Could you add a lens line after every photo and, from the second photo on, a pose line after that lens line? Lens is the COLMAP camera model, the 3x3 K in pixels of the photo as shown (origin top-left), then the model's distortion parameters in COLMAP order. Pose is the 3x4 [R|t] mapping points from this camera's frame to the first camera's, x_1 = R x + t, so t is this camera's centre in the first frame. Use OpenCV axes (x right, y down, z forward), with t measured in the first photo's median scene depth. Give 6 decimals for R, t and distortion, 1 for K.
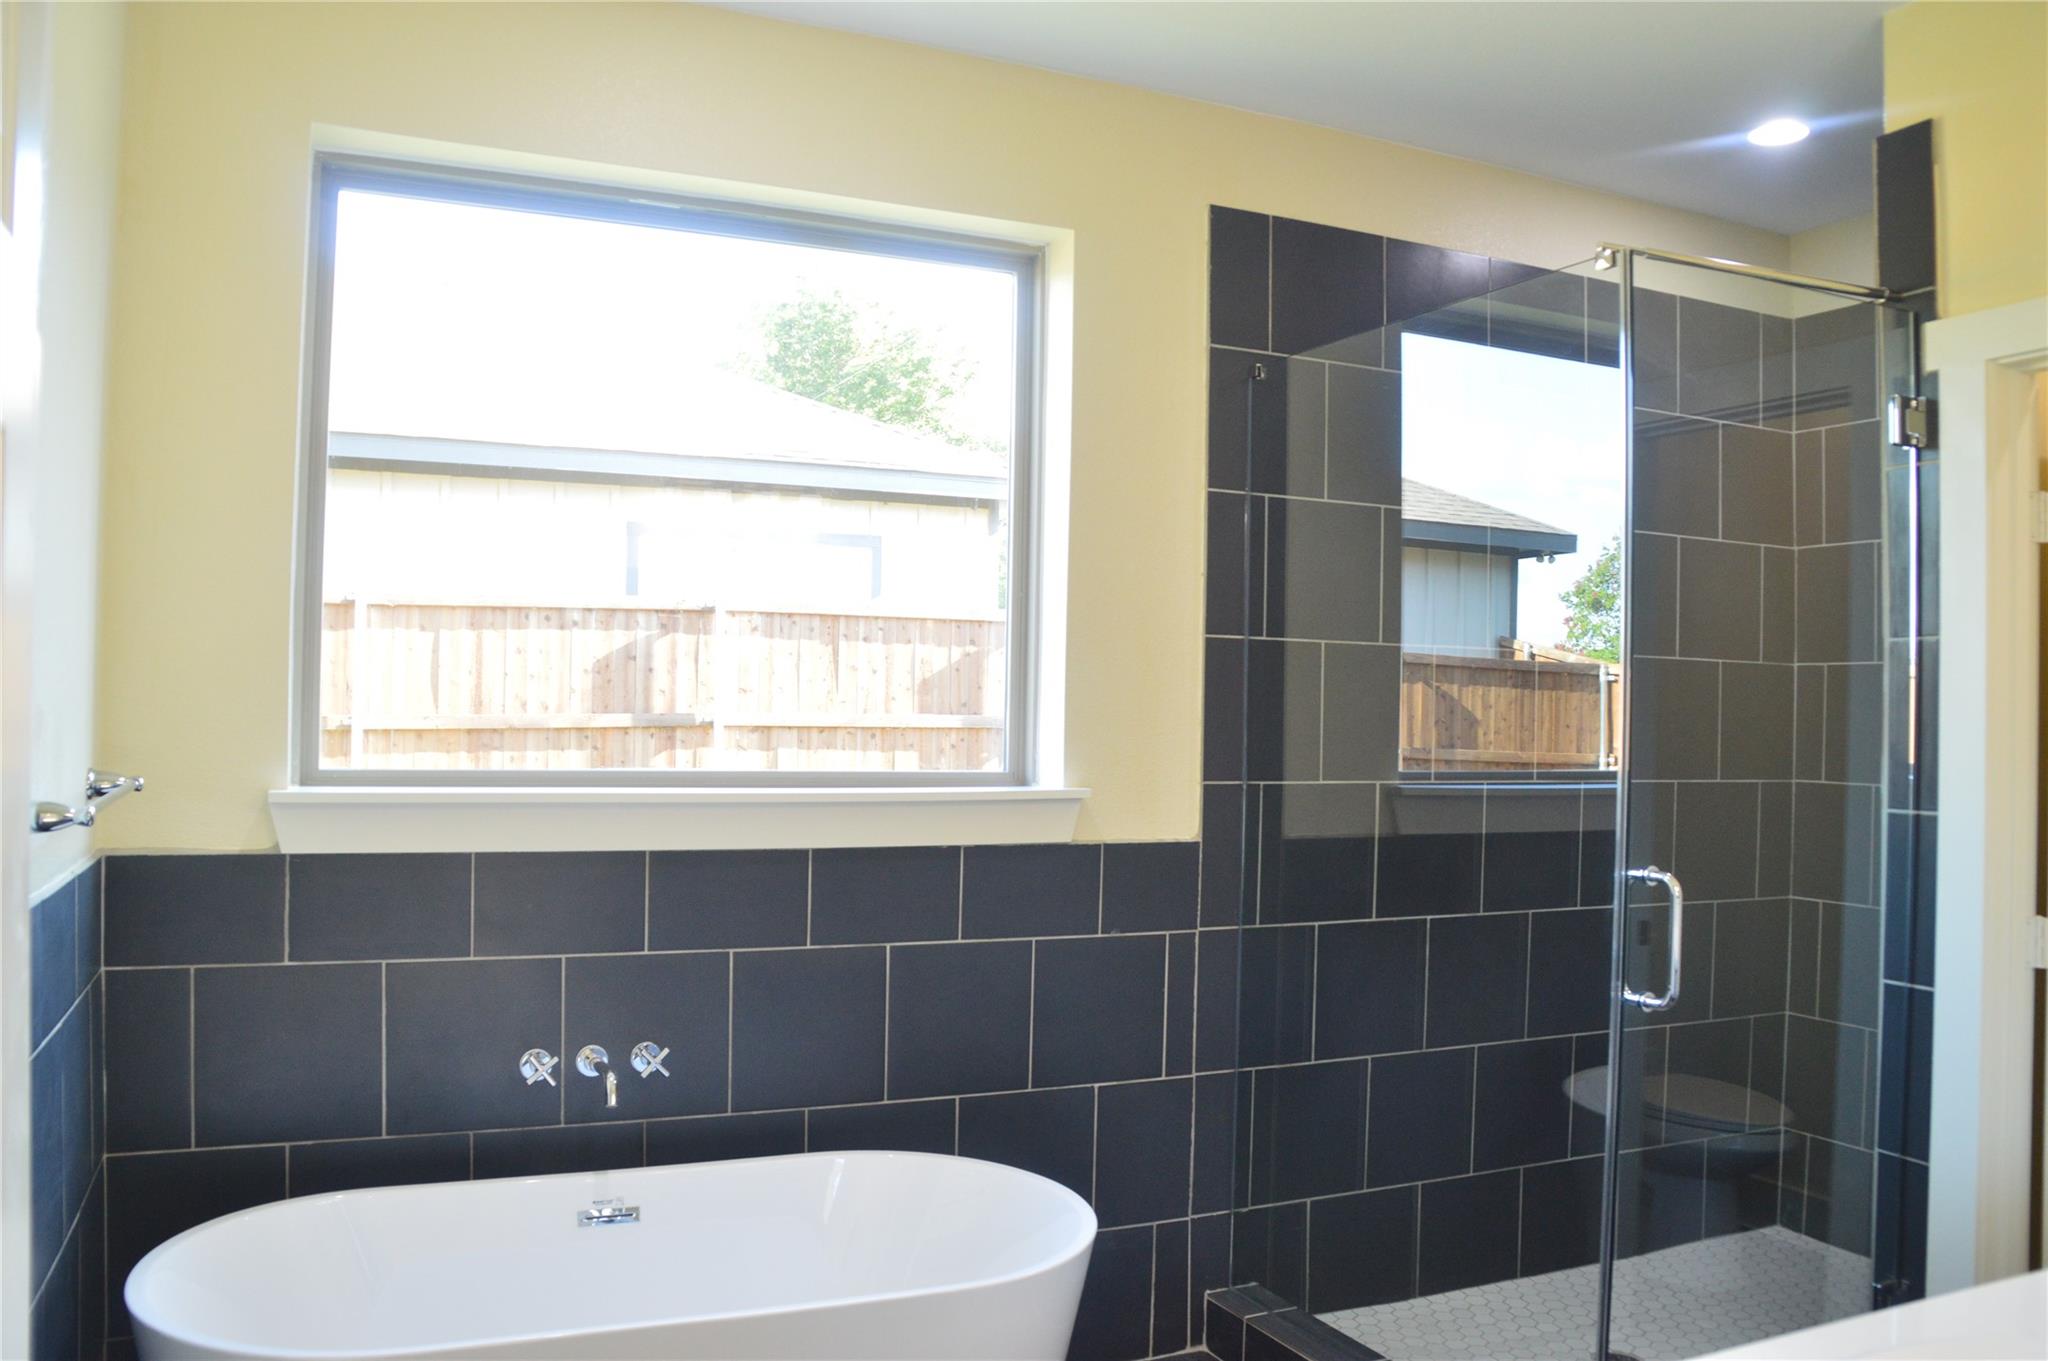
lens RADIAL K [[1633.7, 0, 1031.5], [0, 1633.7, 694.1], [0, 0, 1]] dist [-0.131136, 0.052455]
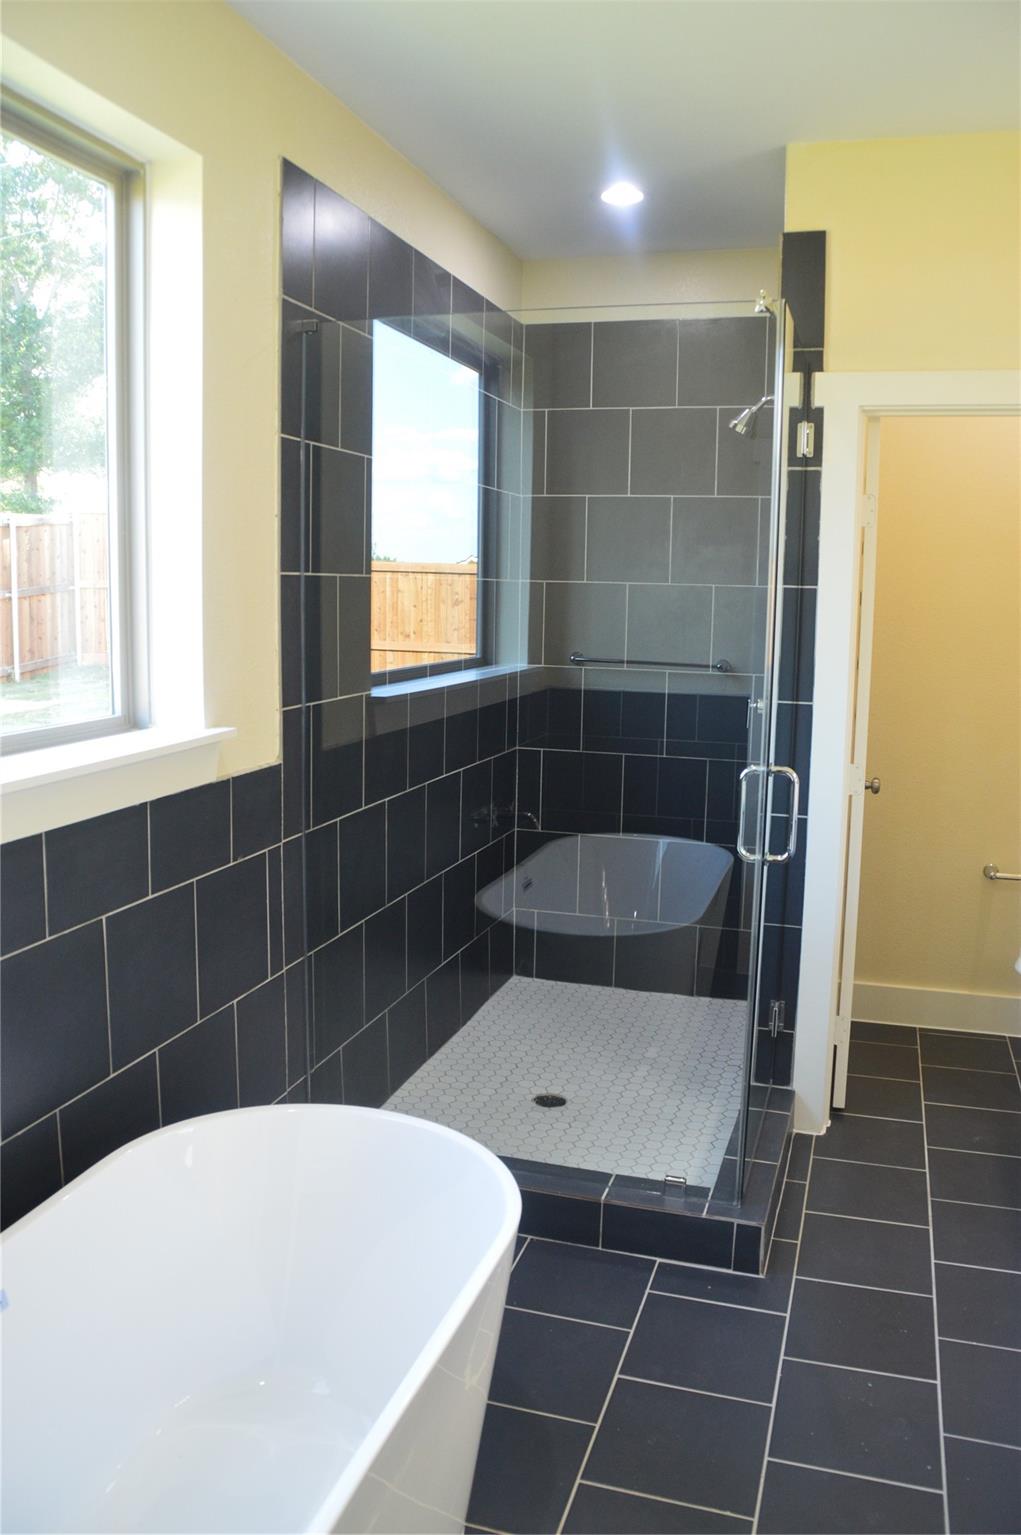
lens RADIAL K [[1224.5, 0, 510.3], [0, 1224.5, 756.8], [0, 0, 1]] dist [-0.131136, 0.052455]
pose [[0.668197, -0.111016, 0.735655, -0.395378], [-0.011857, 0.987090, 0.159729, -0.046122], [-0.743890, -0.115453, 0.658254, 0.347036]]
